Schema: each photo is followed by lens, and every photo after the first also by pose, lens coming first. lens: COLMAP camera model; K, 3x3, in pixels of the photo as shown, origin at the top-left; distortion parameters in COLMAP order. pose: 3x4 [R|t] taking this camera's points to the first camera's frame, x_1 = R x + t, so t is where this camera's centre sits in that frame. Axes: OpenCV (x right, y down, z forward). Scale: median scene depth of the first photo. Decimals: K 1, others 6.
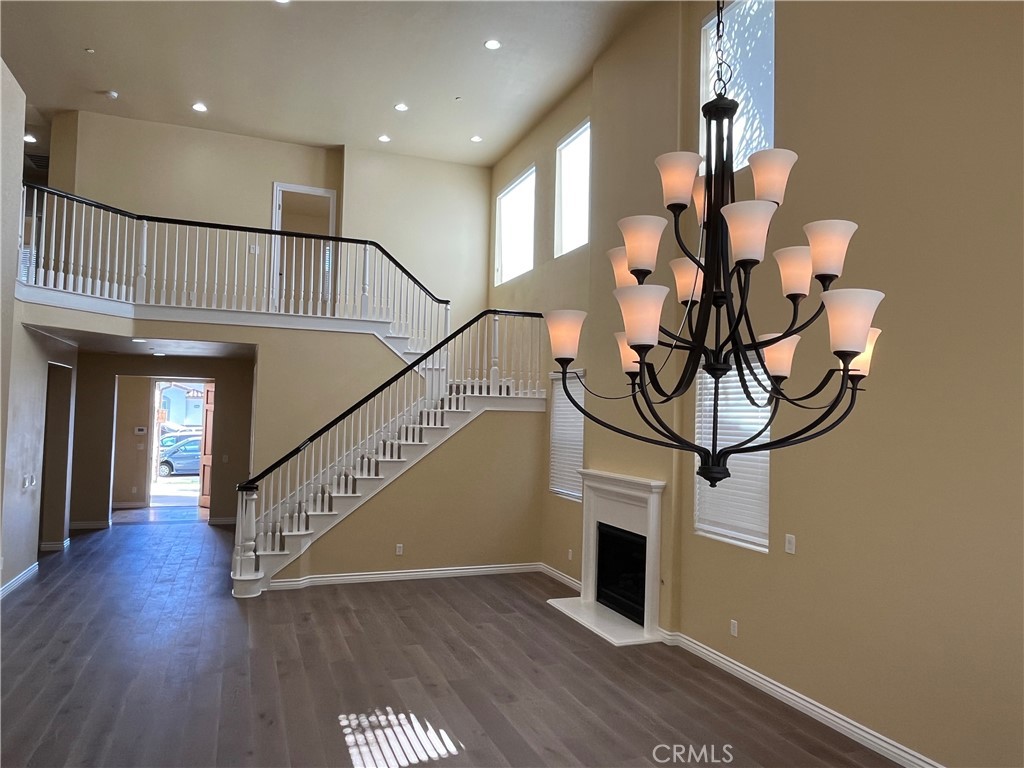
lens RADIAL K [[689.9, 0, 510.4], [0, 689.9, 385.7], [0, 0, 1]] dist [-0.004002, -0.001253]
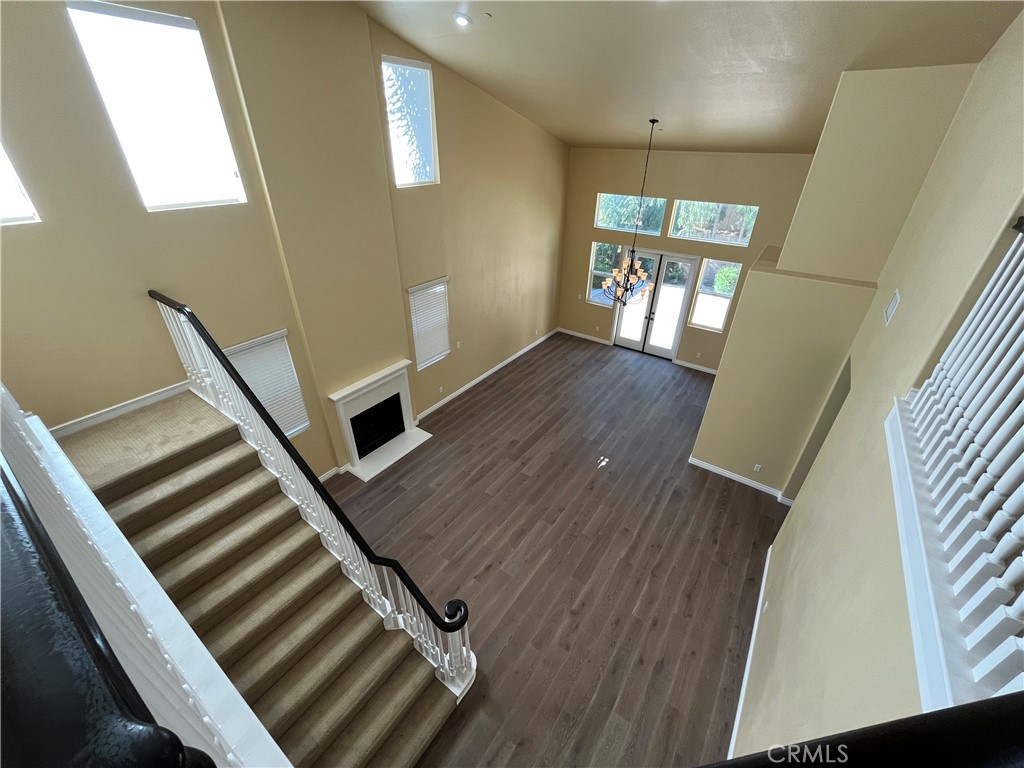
lens RADIAL K [[413.4, 0, 509.4], [0, 413.4, 384.4], [0, 0, 1]] dist [-0.001938, 0.000068]
pose [[-0.550955, -0.449456, 0.703163, -0.805962], [-0.063103, 0.862605, 0.501927, -0.409318], [-0.832146, 0.232167, -0.503619, 1.440815]]
